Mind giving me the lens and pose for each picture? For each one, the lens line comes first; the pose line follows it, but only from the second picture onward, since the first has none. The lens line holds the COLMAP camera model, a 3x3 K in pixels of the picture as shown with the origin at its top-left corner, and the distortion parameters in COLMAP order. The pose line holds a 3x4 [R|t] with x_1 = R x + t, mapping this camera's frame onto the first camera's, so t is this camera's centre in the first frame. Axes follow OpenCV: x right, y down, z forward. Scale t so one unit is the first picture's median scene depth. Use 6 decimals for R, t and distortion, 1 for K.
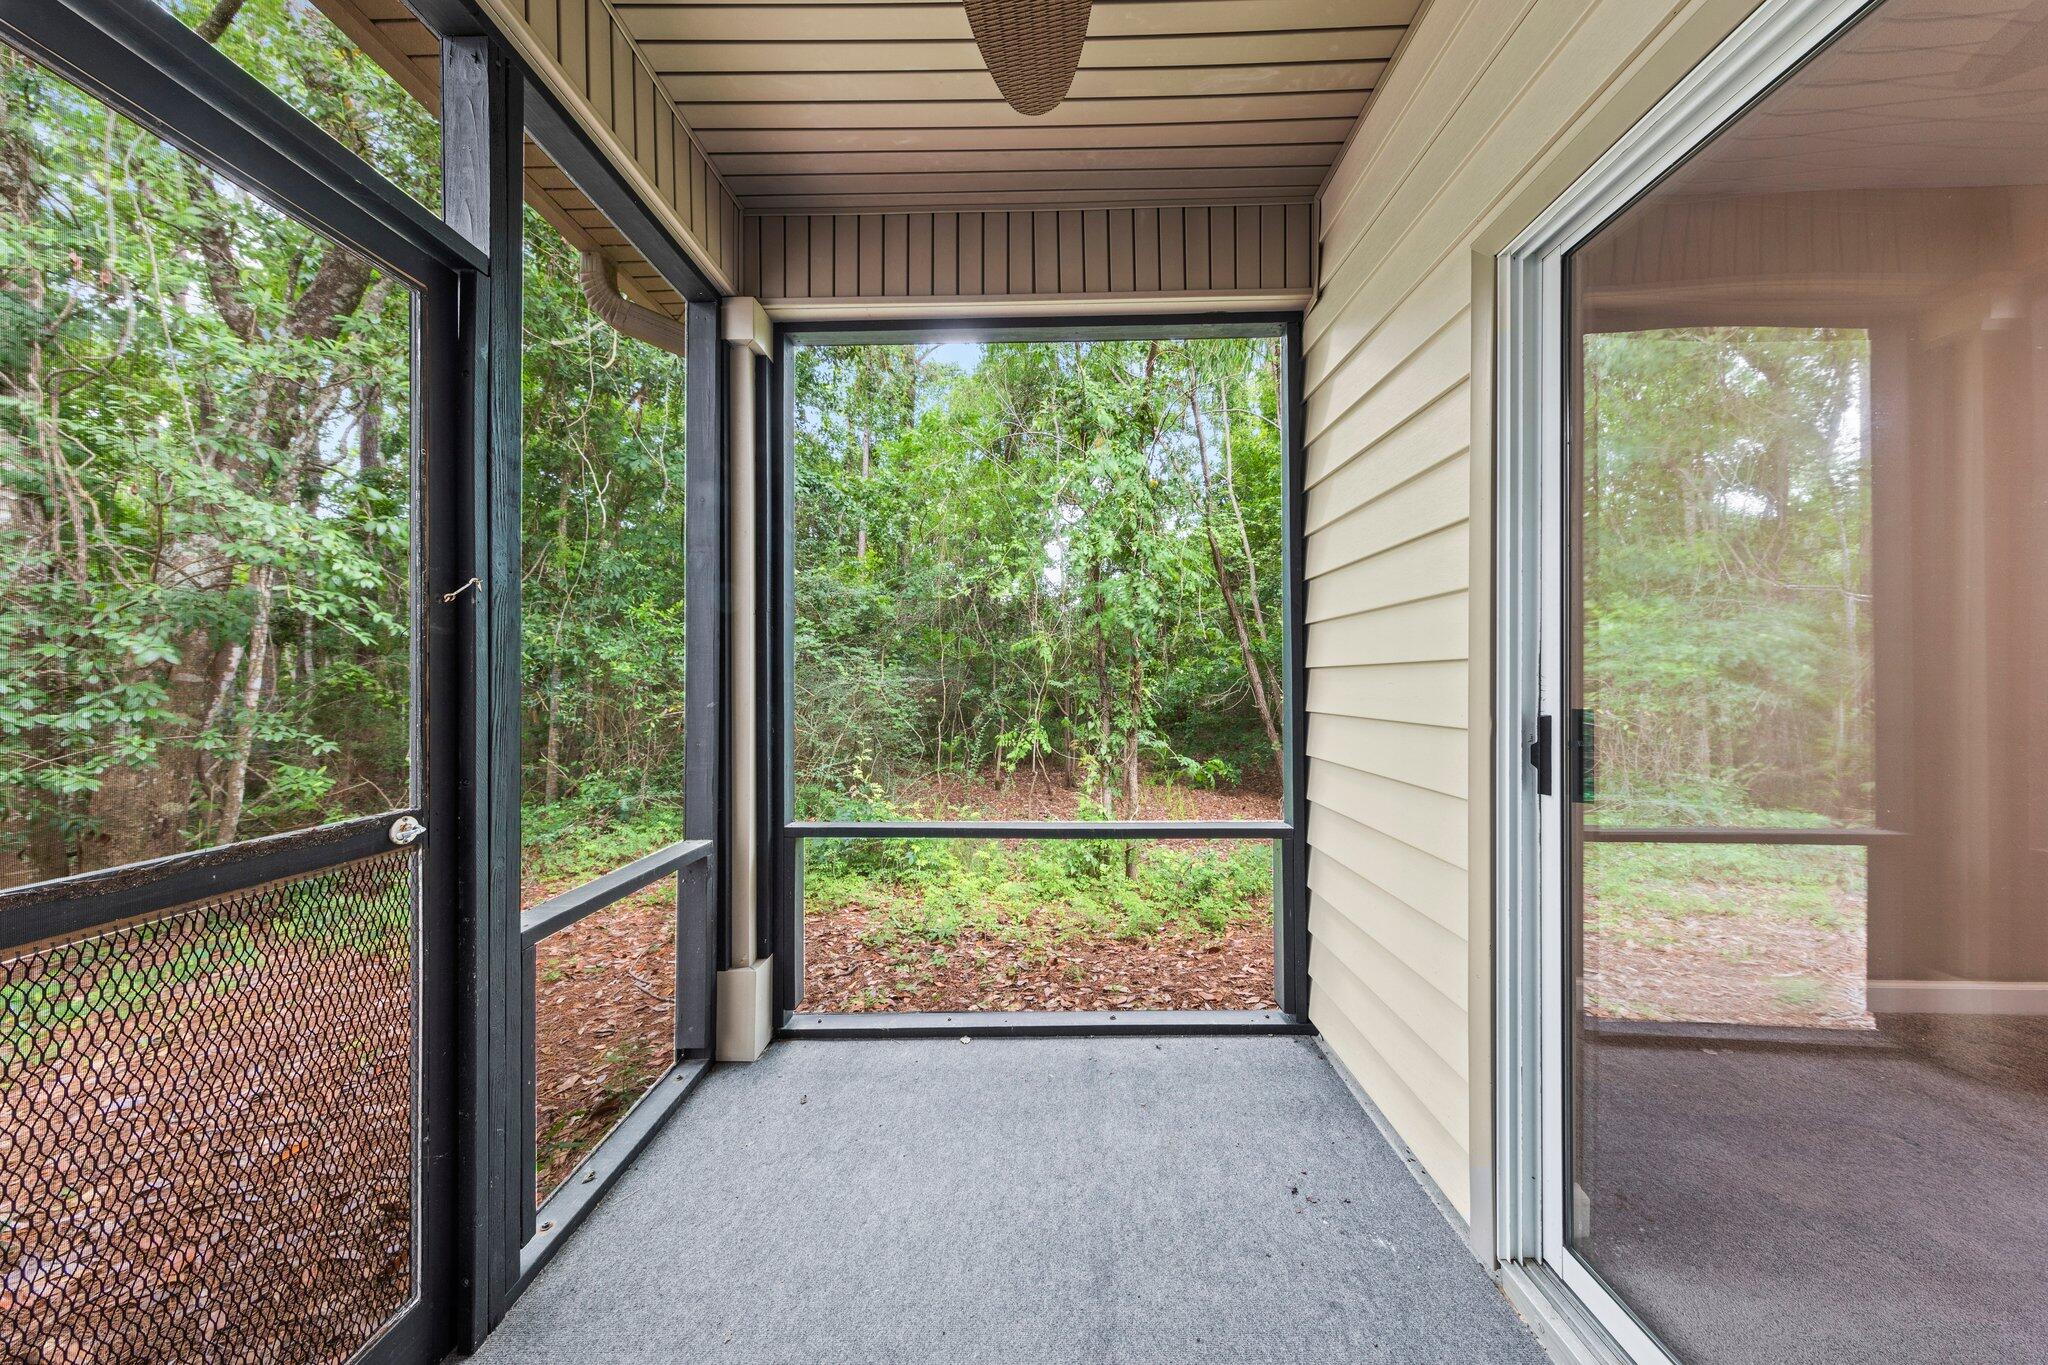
lens RADIAL K [[654.7, 0, 1026.8], [0, 654.7, 688.1], [0, 0, 1]] dist [0.006766, -0.000004]
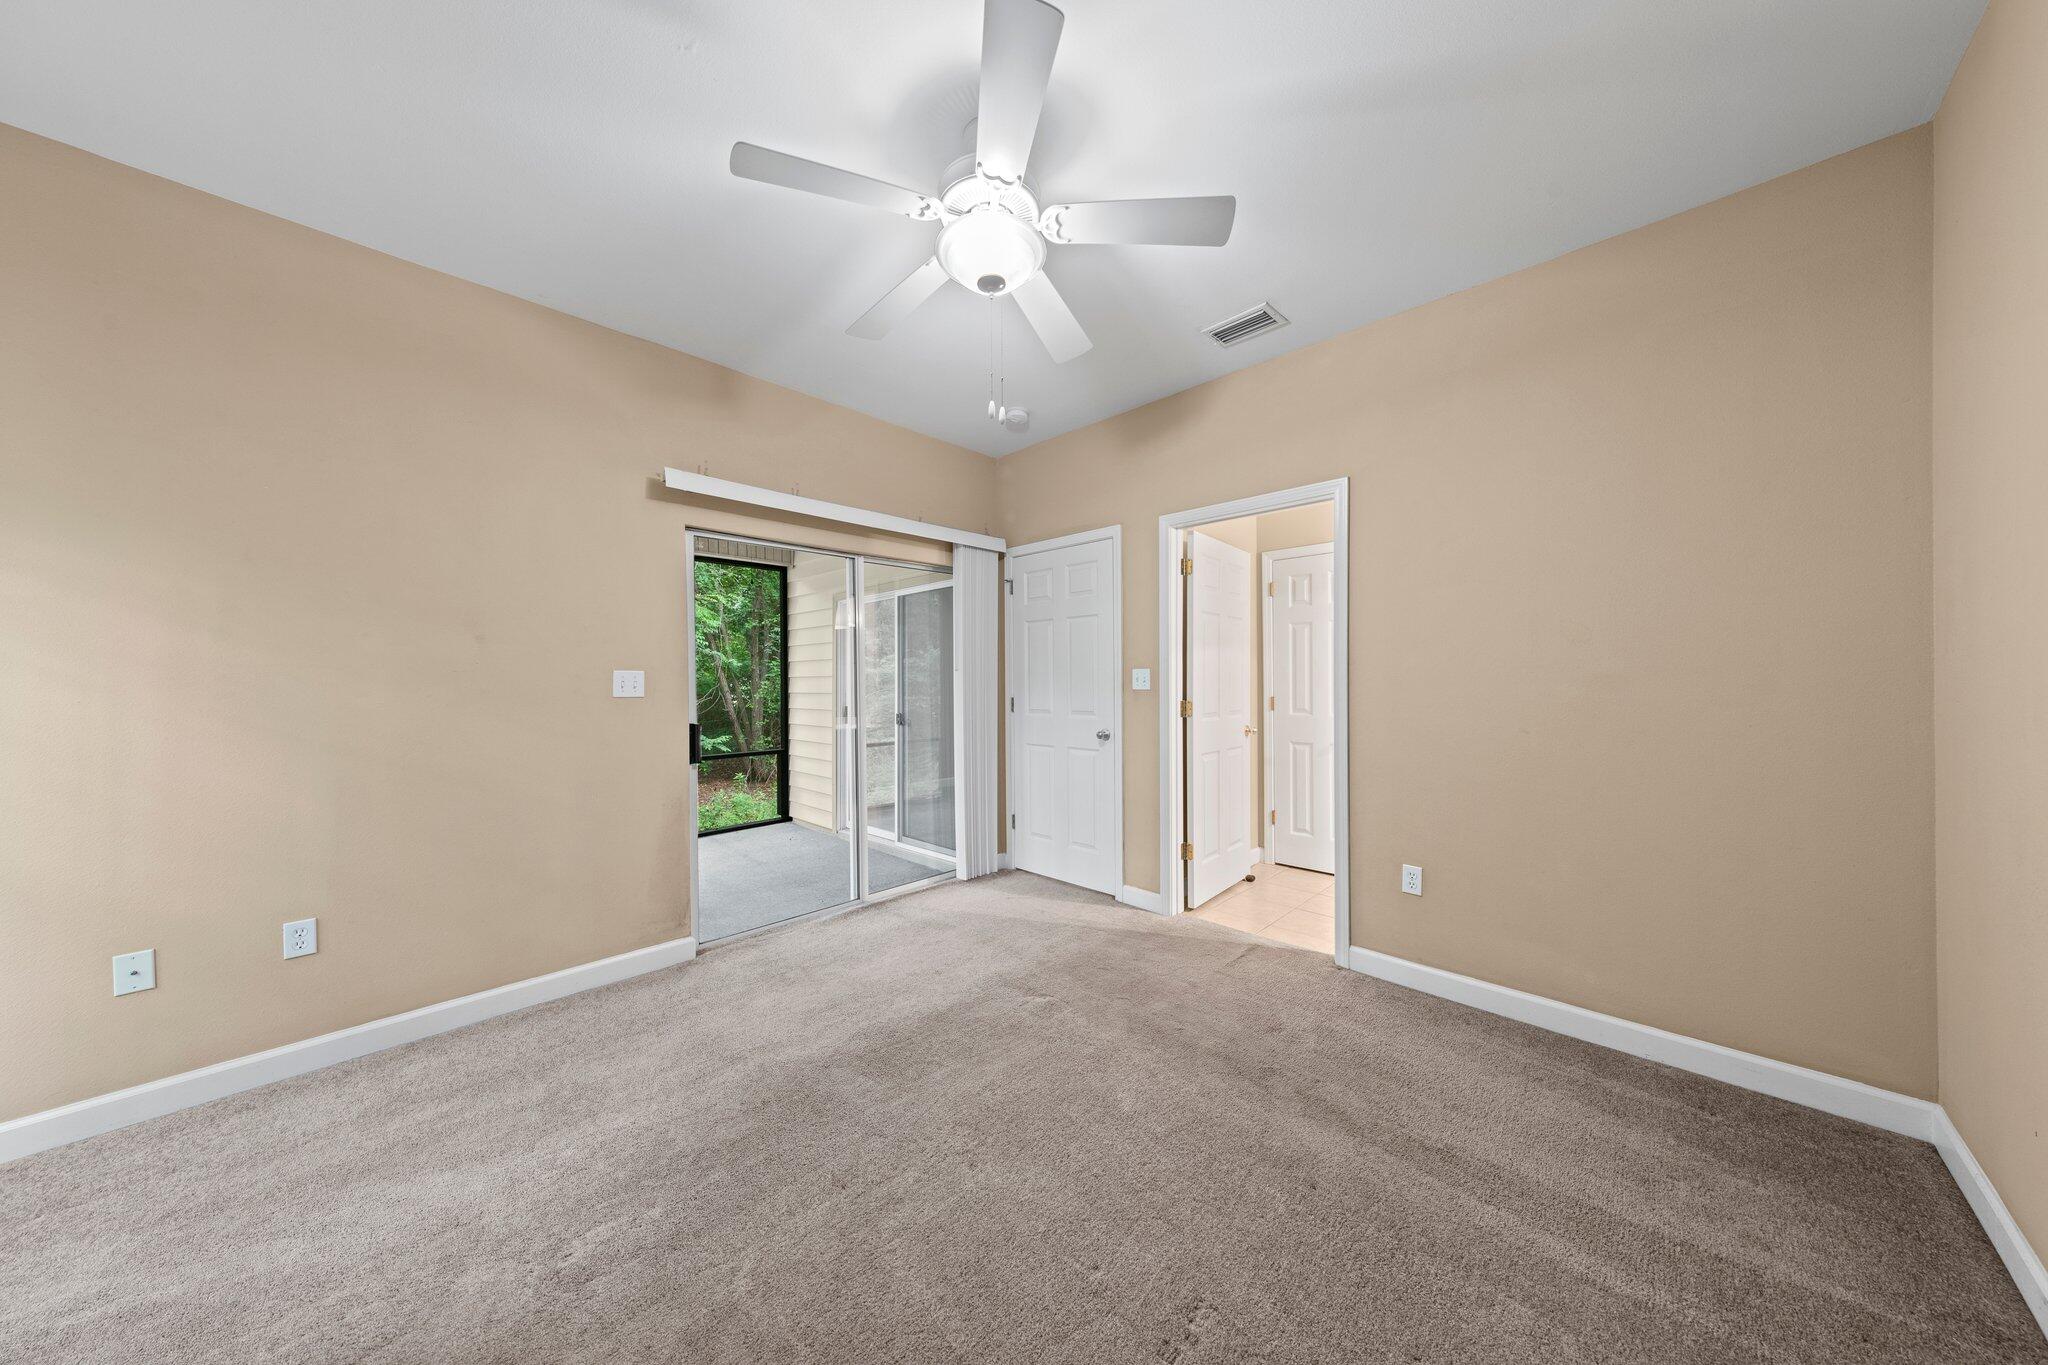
lens RADIAL K [[647.3, 0, 1043.6], [0, 647.3, 684.3], [0, 0, 1]] dist [0.001408, 0.000046]
pose [[0.674694, 0.006414, 0.738070, -0.889218], [0.003192, 0.999928, -0.011608, -0.030061], [-0.738091, 0.010188, 0.674624, -1.692839]]
